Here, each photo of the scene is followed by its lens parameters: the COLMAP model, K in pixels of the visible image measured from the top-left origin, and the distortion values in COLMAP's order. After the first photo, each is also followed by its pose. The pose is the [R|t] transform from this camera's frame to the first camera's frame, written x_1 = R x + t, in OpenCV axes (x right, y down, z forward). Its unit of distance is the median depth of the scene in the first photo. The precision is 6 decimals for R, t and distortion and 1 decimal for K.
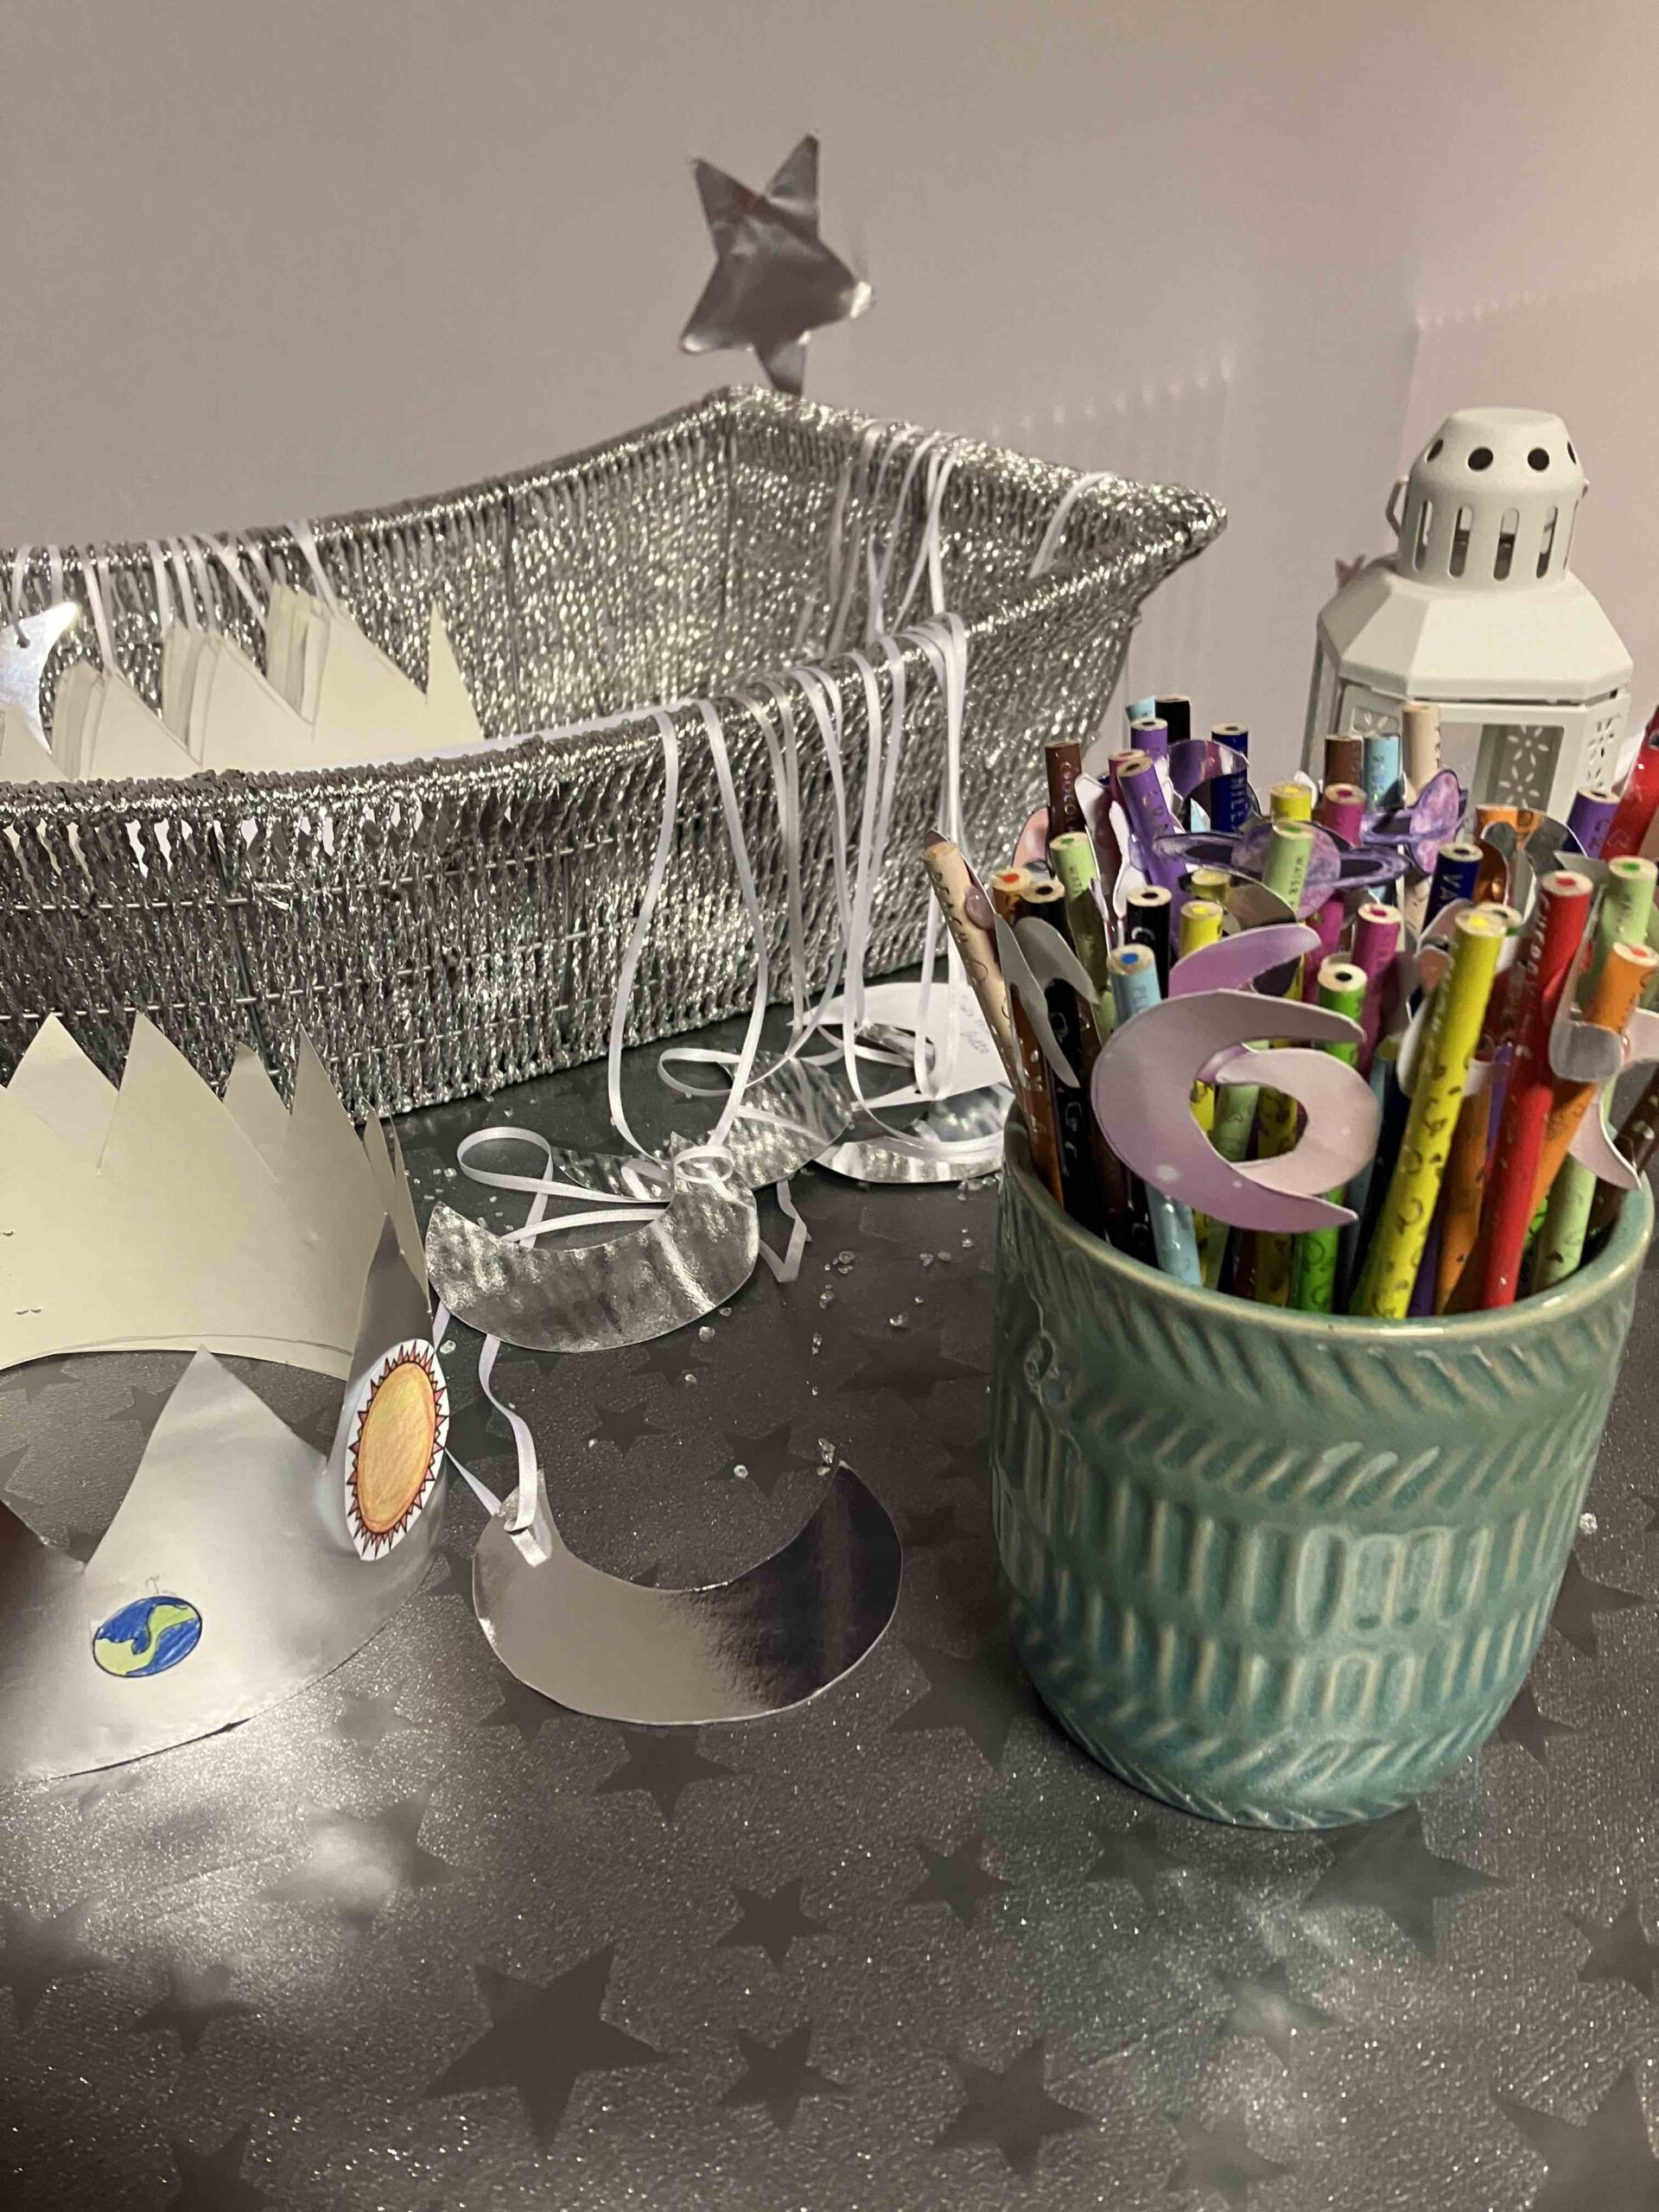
lens RADIAL K [[1809.5, 0, 831.1], [0, 1809.5, 1101.6], [0, 0, 1]] dist [0.008928, 0.001078]
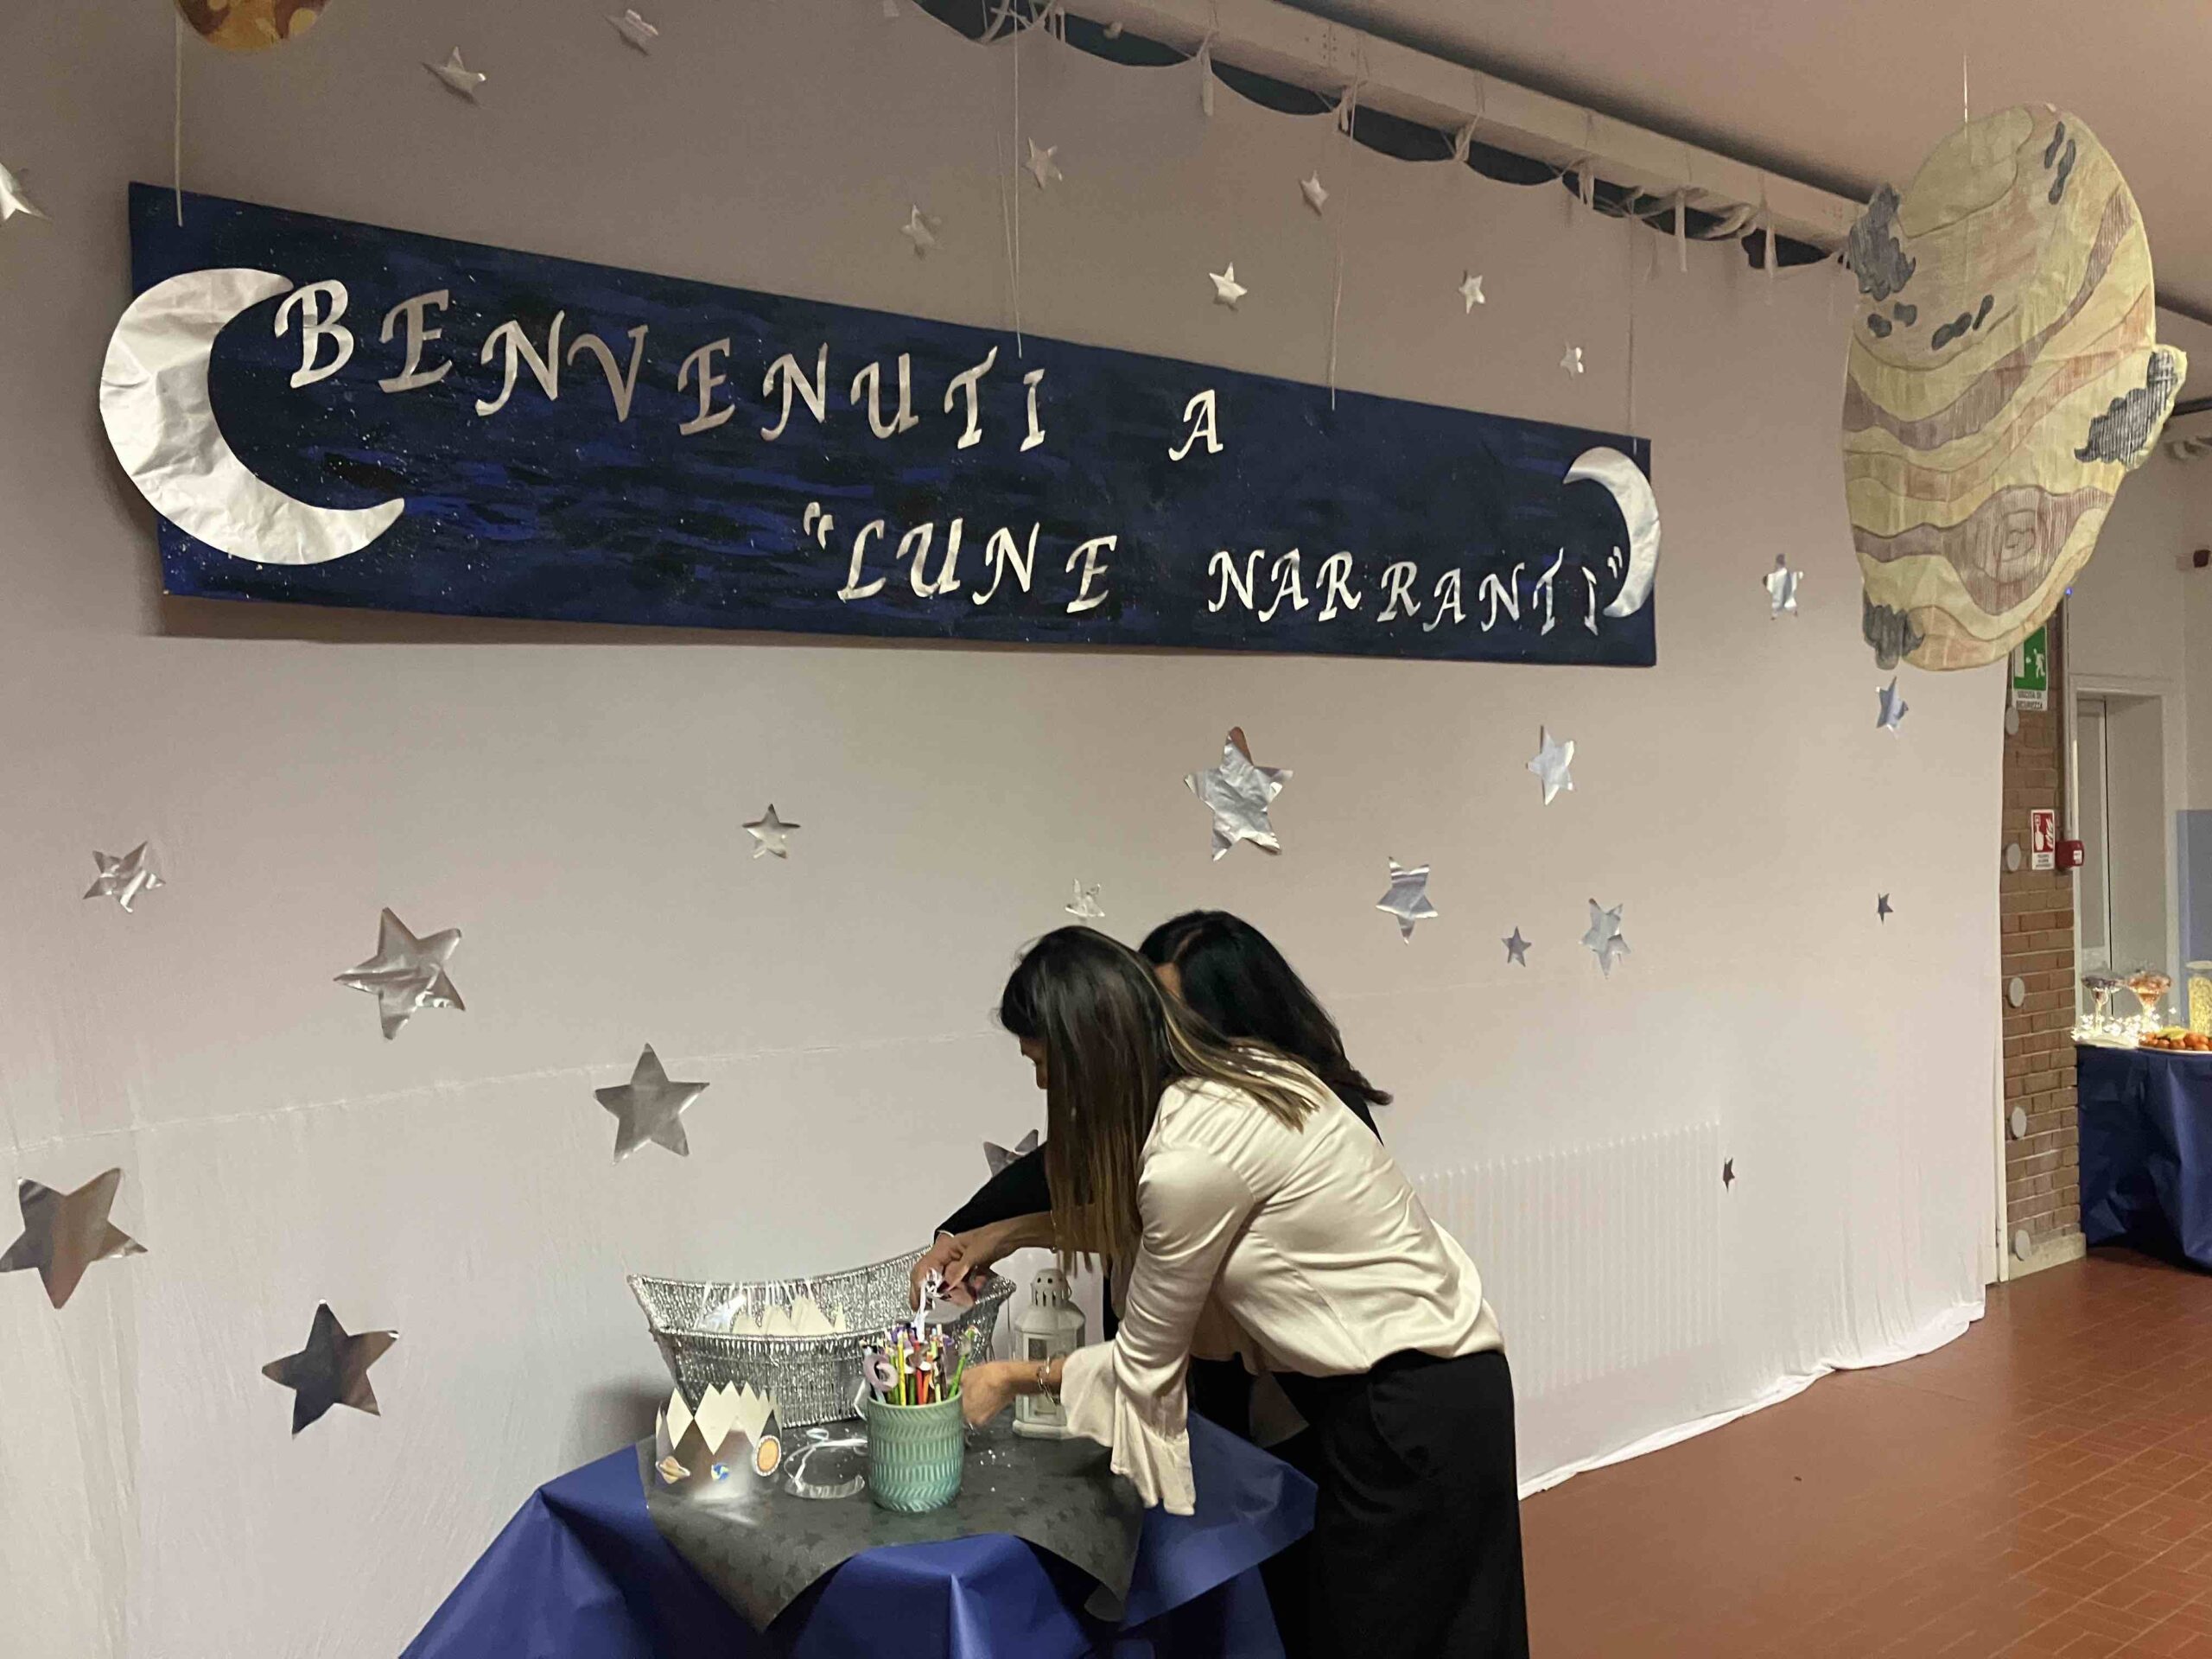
lens RADIAL K [[1809.5, 0, 1097.5], [0, 1809.5, 822.3], [0, 0, 1]] dist [0.008928, 0.001078]
pose [[0.983568, -0.007497, -0.180385, 0.927554], [-0.084835, 0.862771, -0.498428, 0.641598], [0.159367, 0.505540, 0.847957, -2.407639]]
